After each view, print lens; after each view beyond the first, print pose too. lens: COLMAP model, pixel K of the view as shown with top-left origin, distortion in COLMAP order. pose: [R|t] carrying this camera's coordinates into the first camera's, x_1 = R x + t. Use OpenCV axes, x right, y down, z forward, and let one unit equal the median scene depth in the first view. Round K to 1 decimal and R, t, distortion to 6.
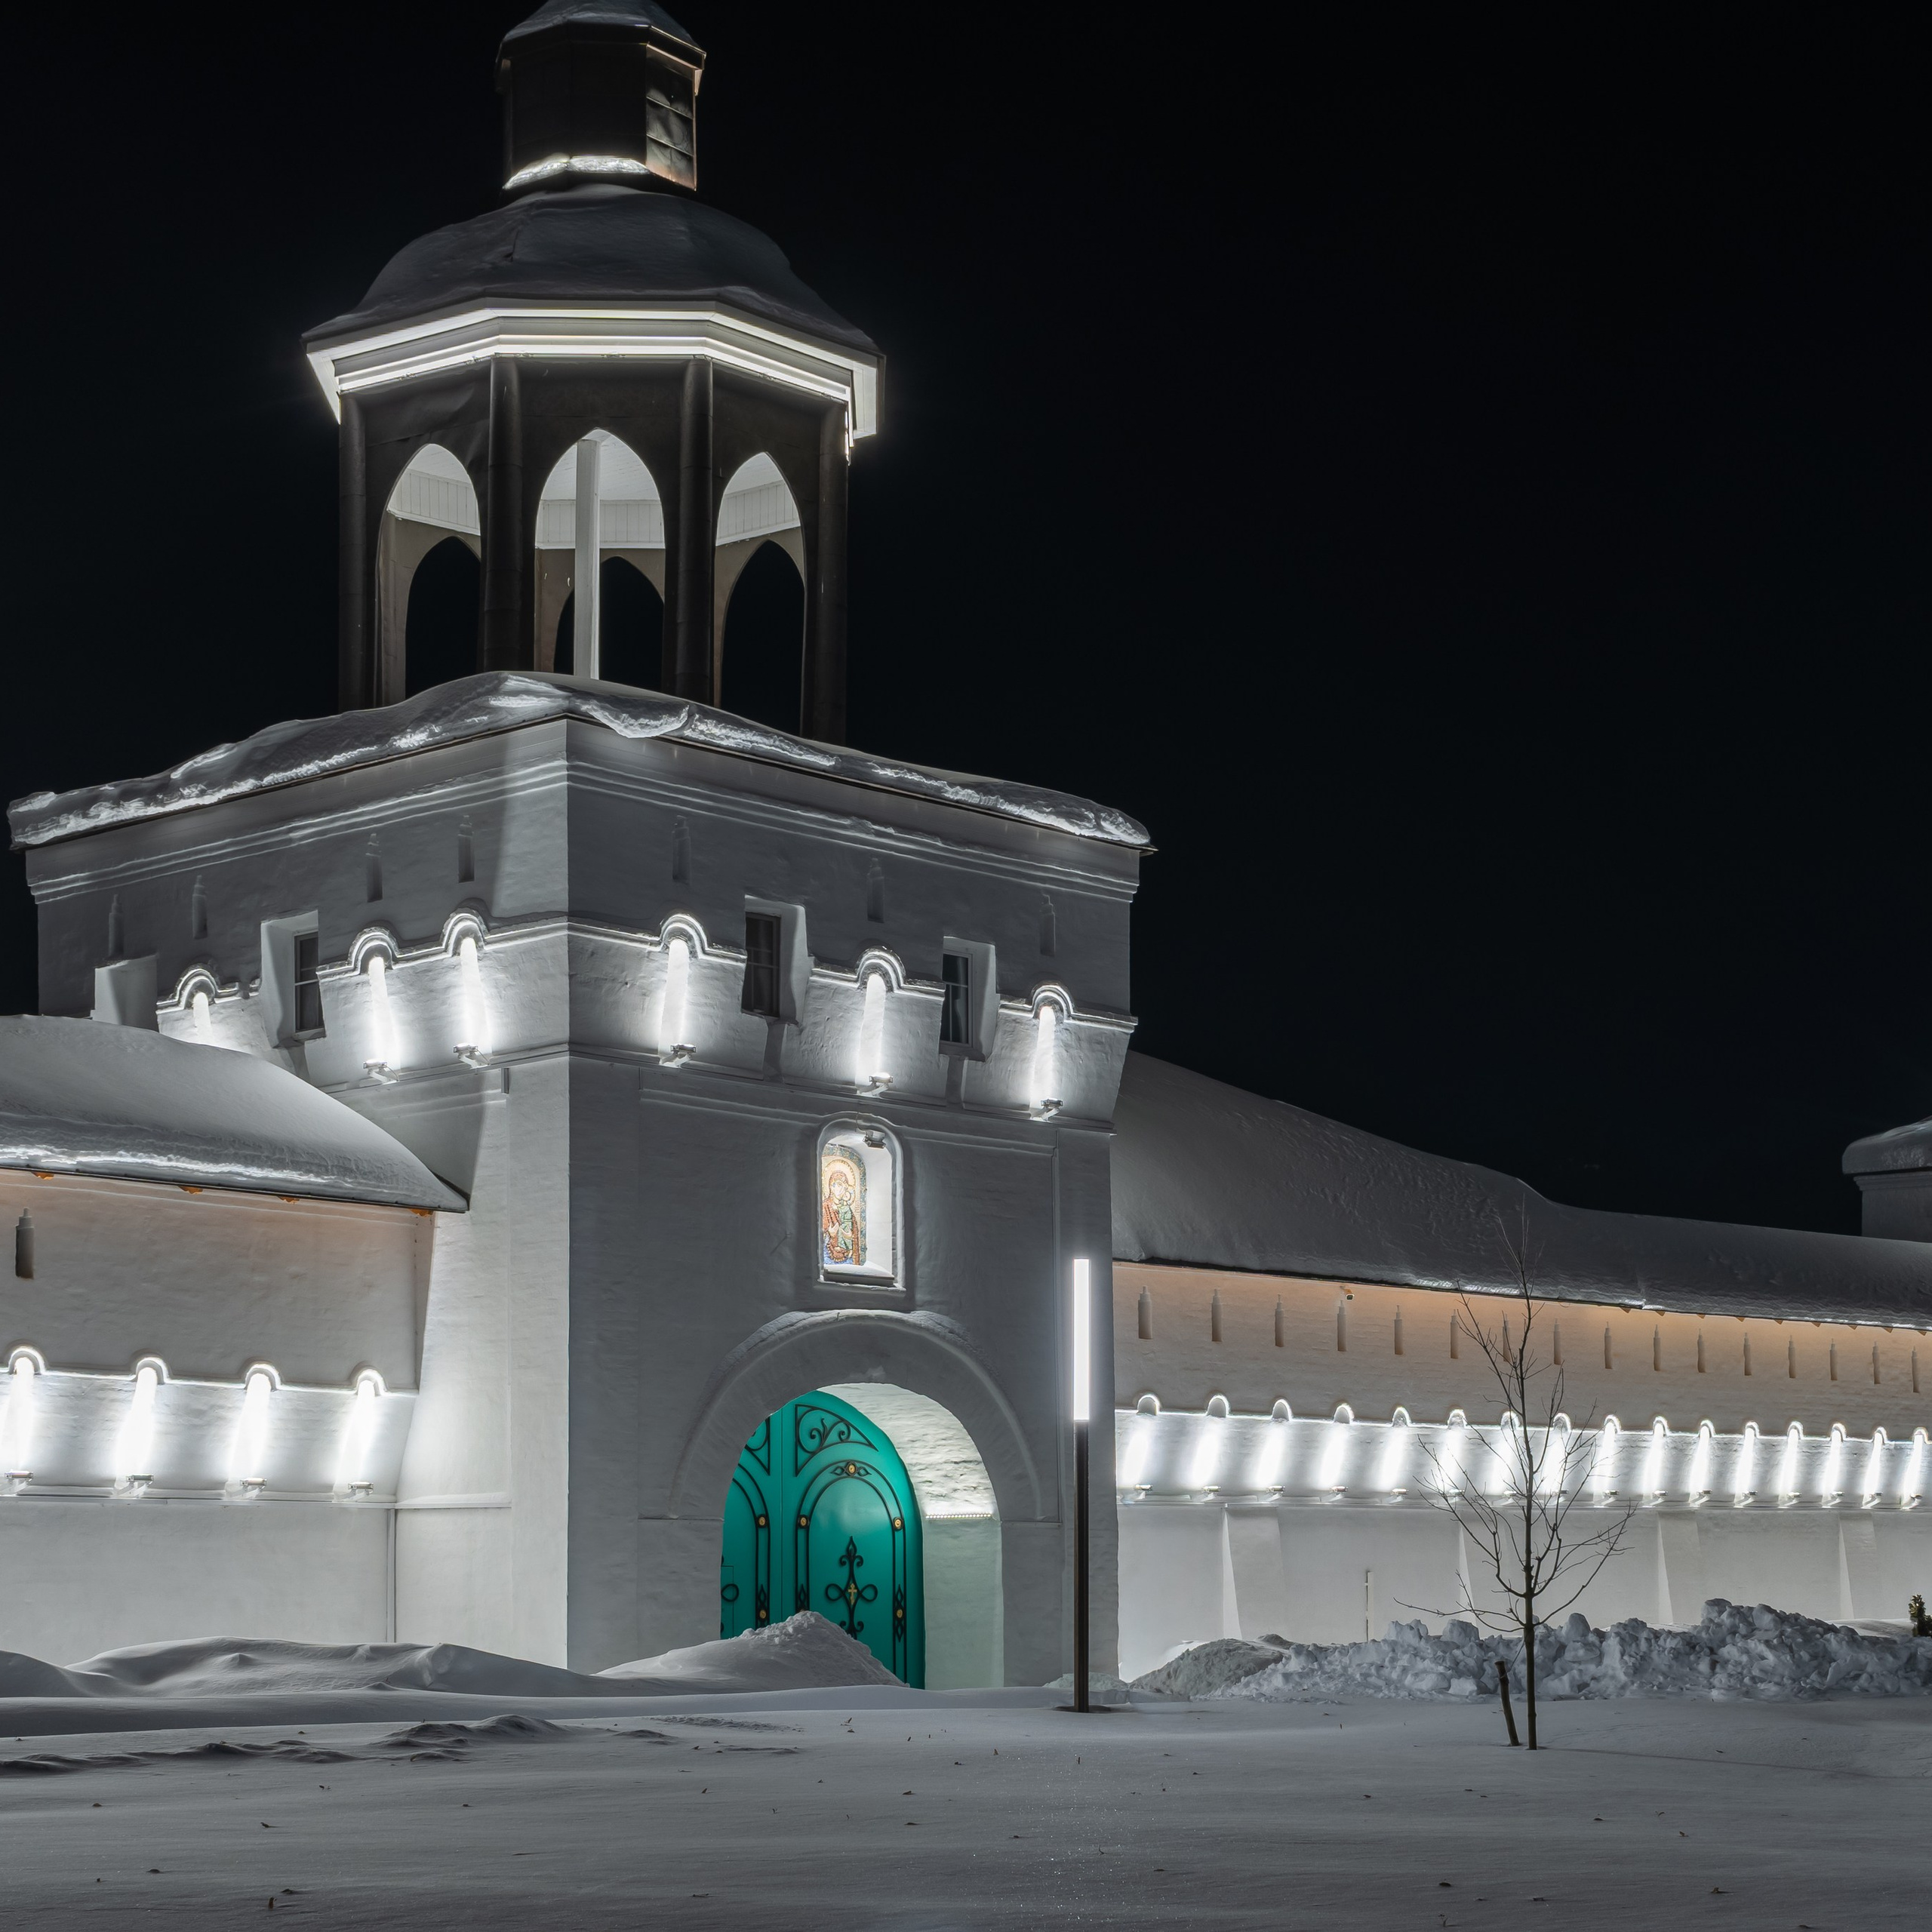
lens RADIAL K [[3916.5, 0, 926.7], [0, 3916.5, 1520.3], [0, 0, 1]] dist [0.012961, 0.000000]
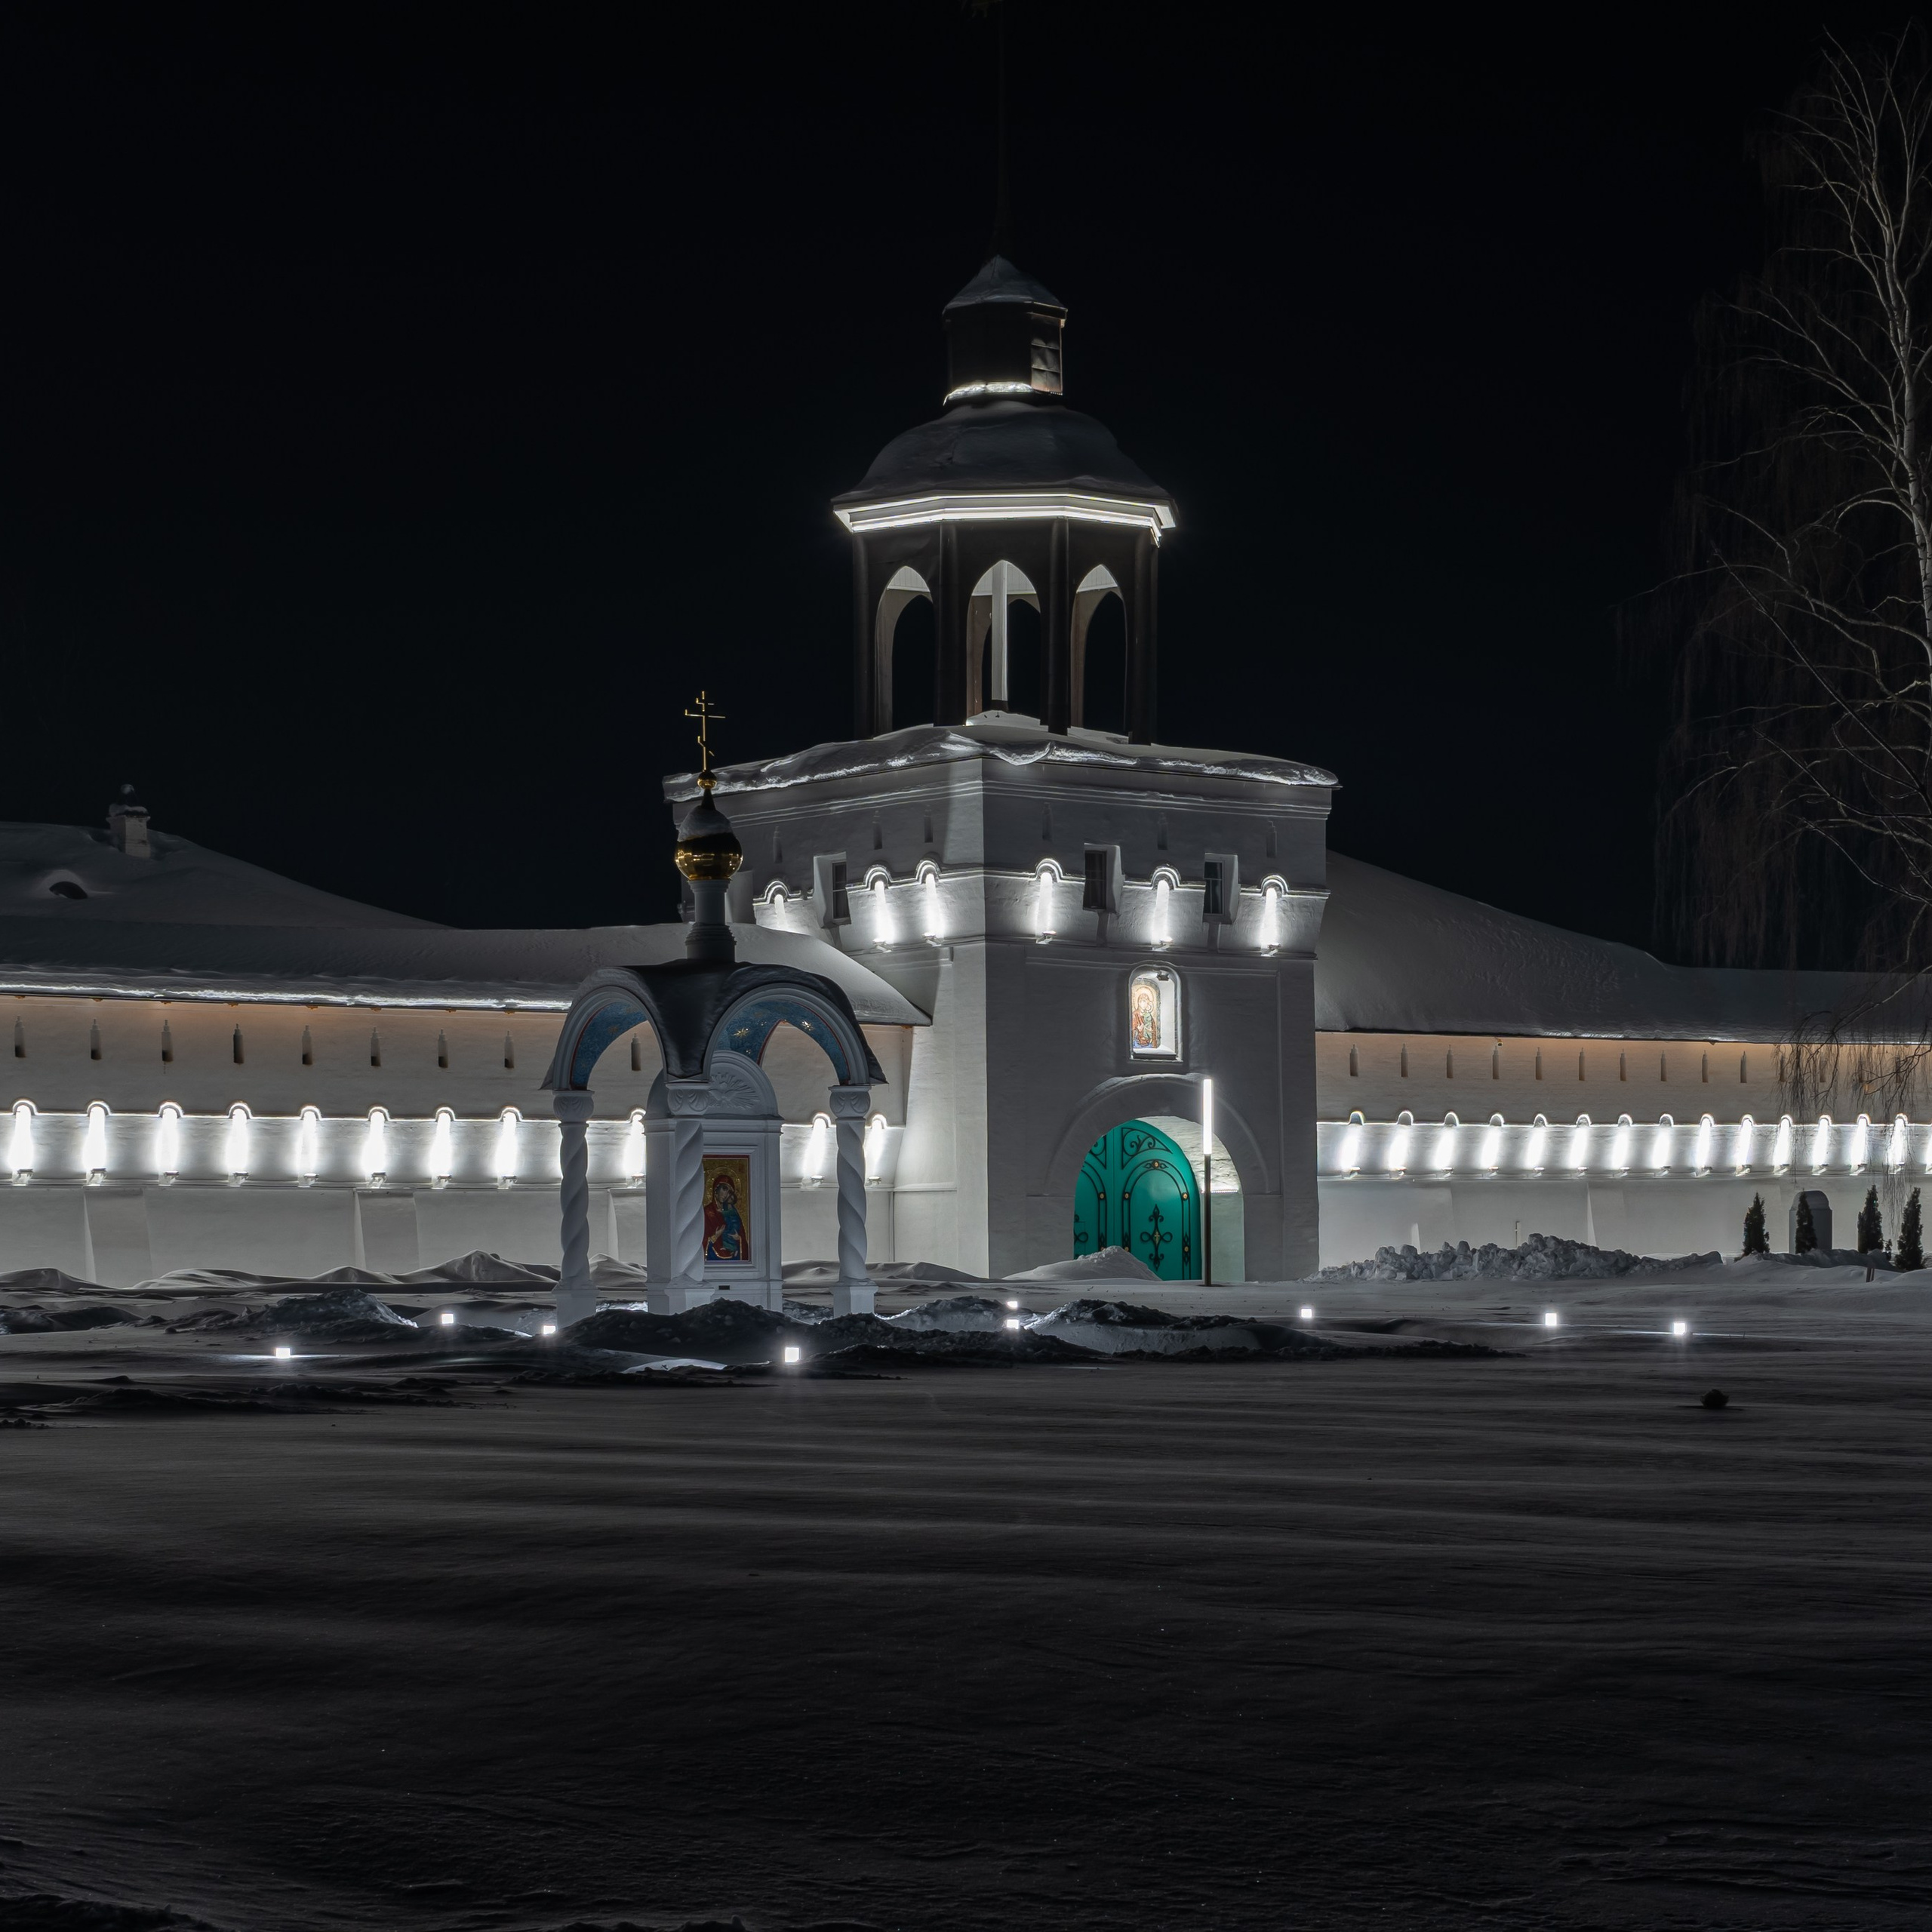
lens RADIAL K [[4921.6, 0, 912.0], [0, 4921.6, 1650.5], [0, 0, 1]] dist [-0.010800, 0.000000]
pose [[0.992055, 0.001764, -0.125793, 0.150834], [0.010663, 0.995125, 0.098048, -0.014379], [0.125353, -0.098611, 0.987199, -1.196952]]
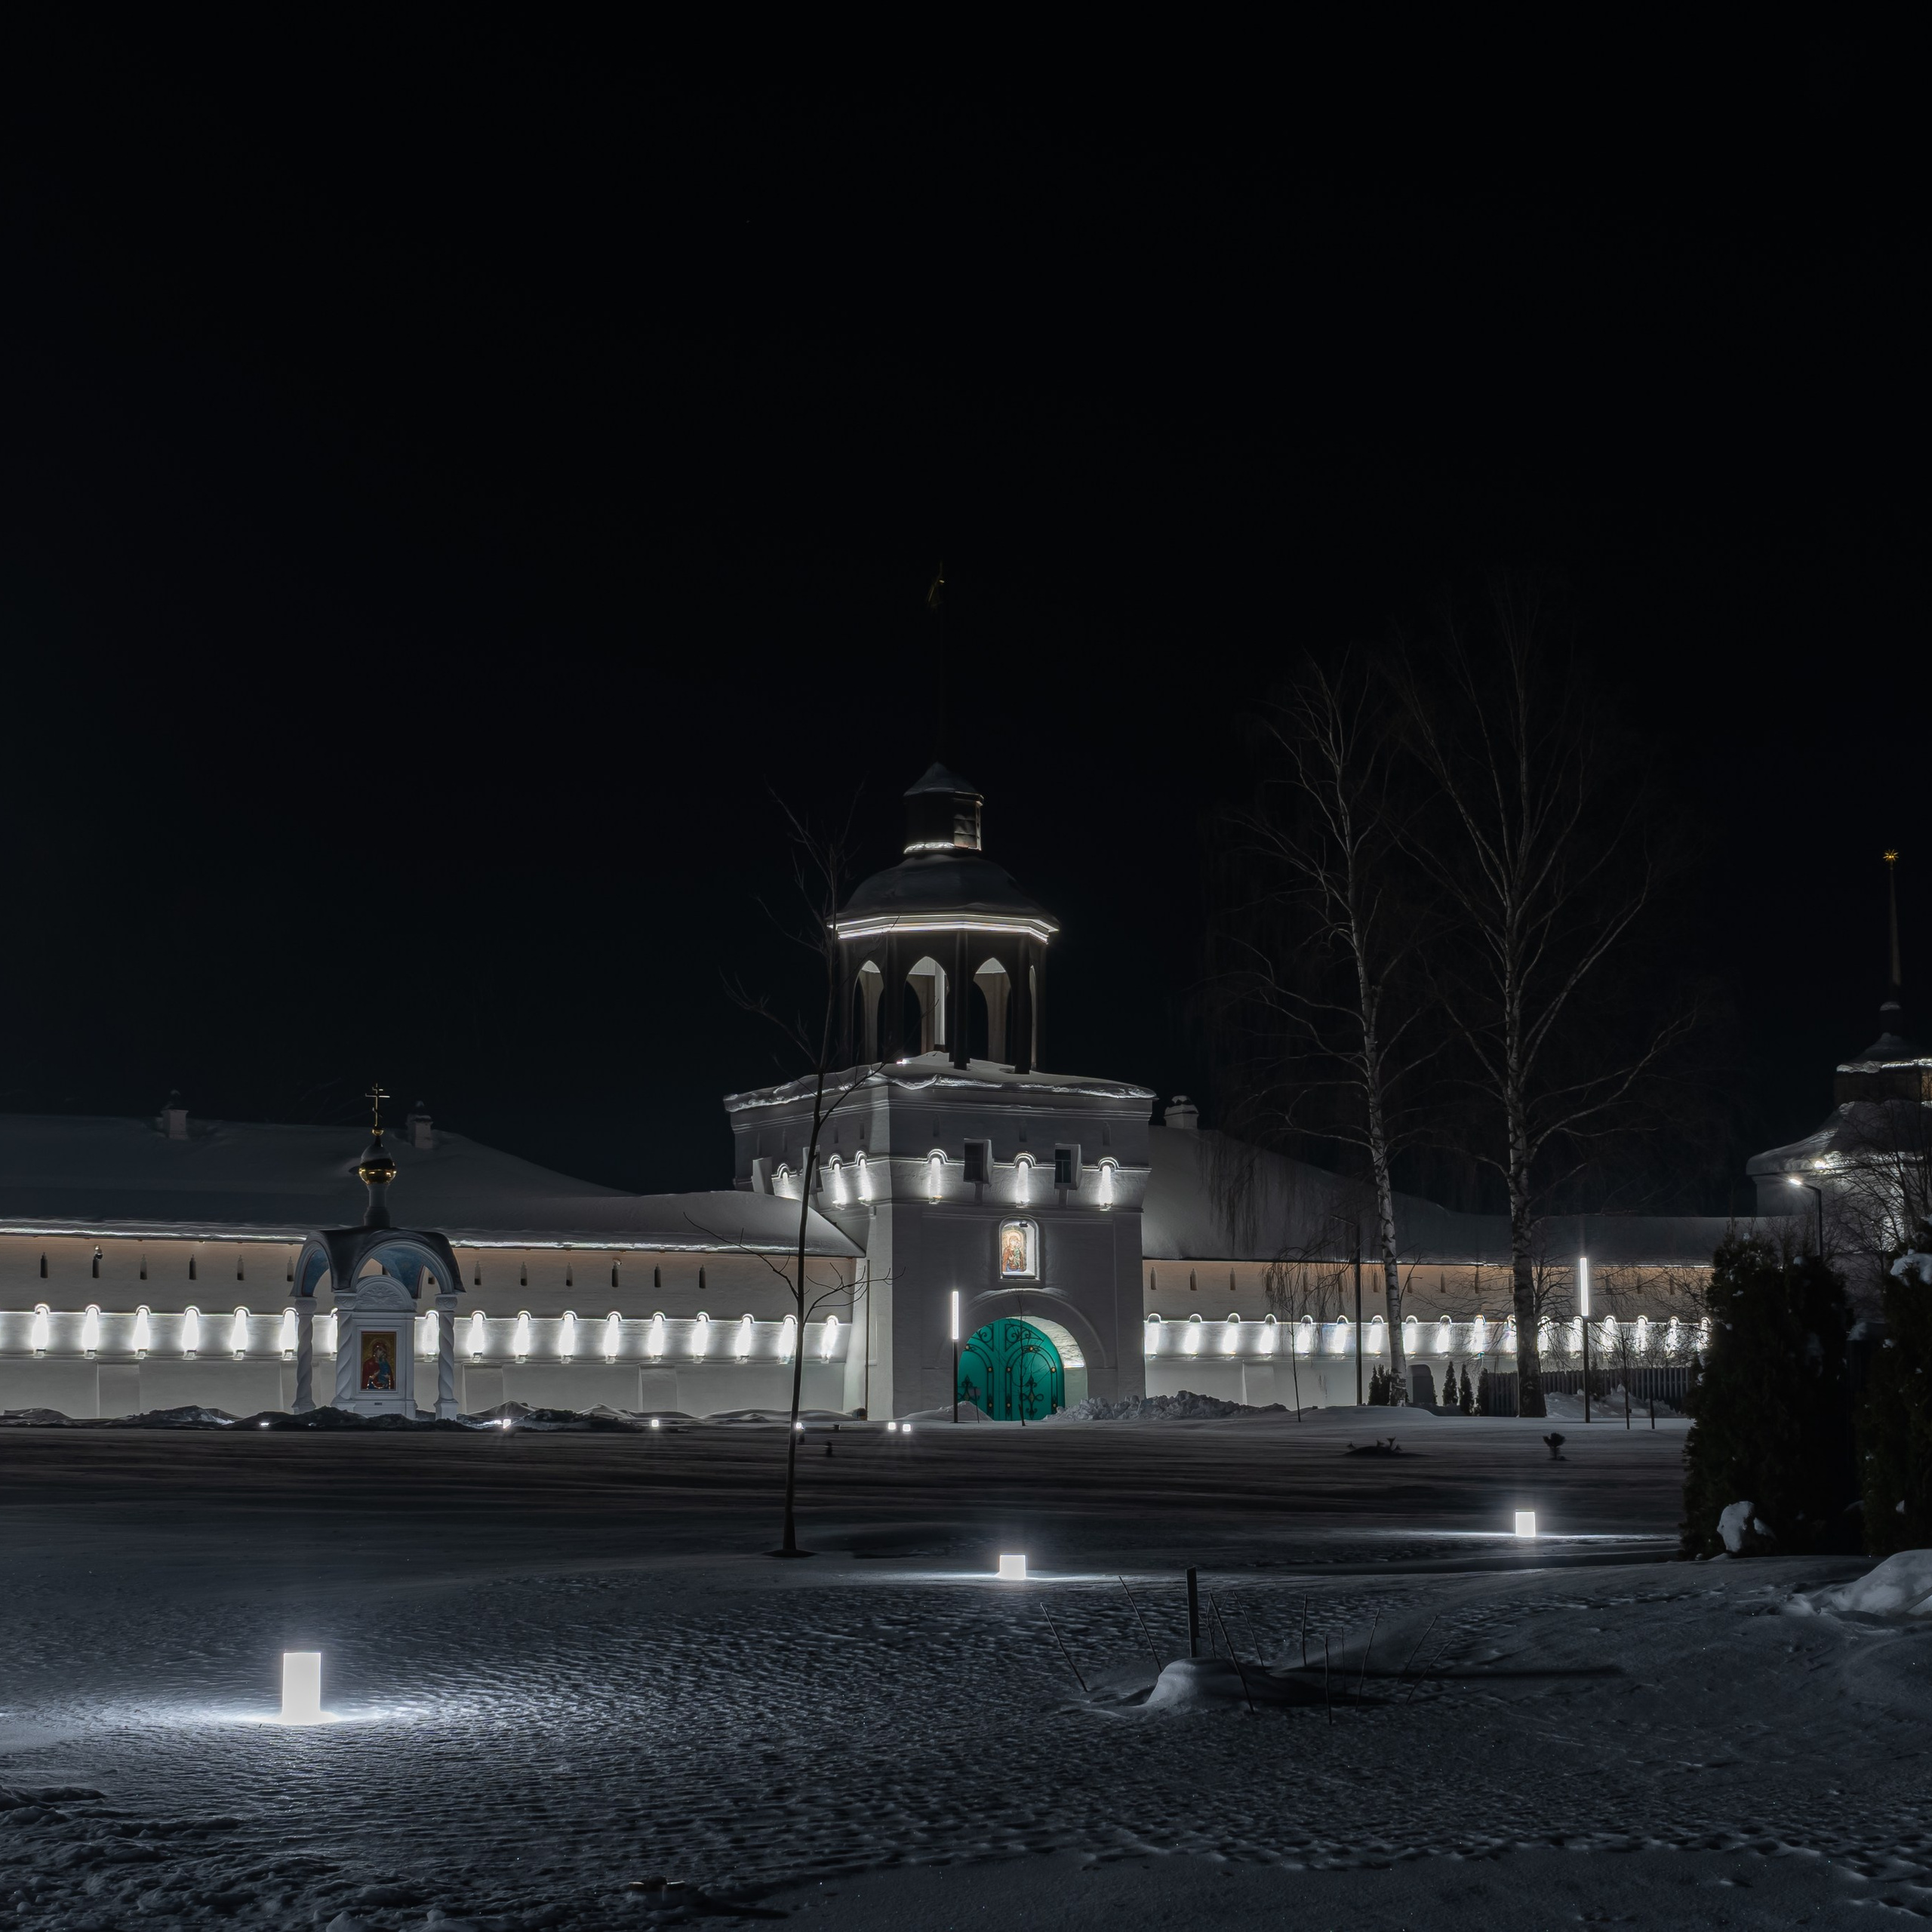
lens RADIAL K [[4424.0, 0, 967.2], [0, 4424.0, 952.3], [0, 0, 1]] dist [0.038543, 0.000000]
pose [[0.962541, -0.036929, -0.268610, 0.755264], [0.010872, 0.995141, -0.097854, 0.011973], [0.270918, 0.091268, 0.958266, -1.880756]]
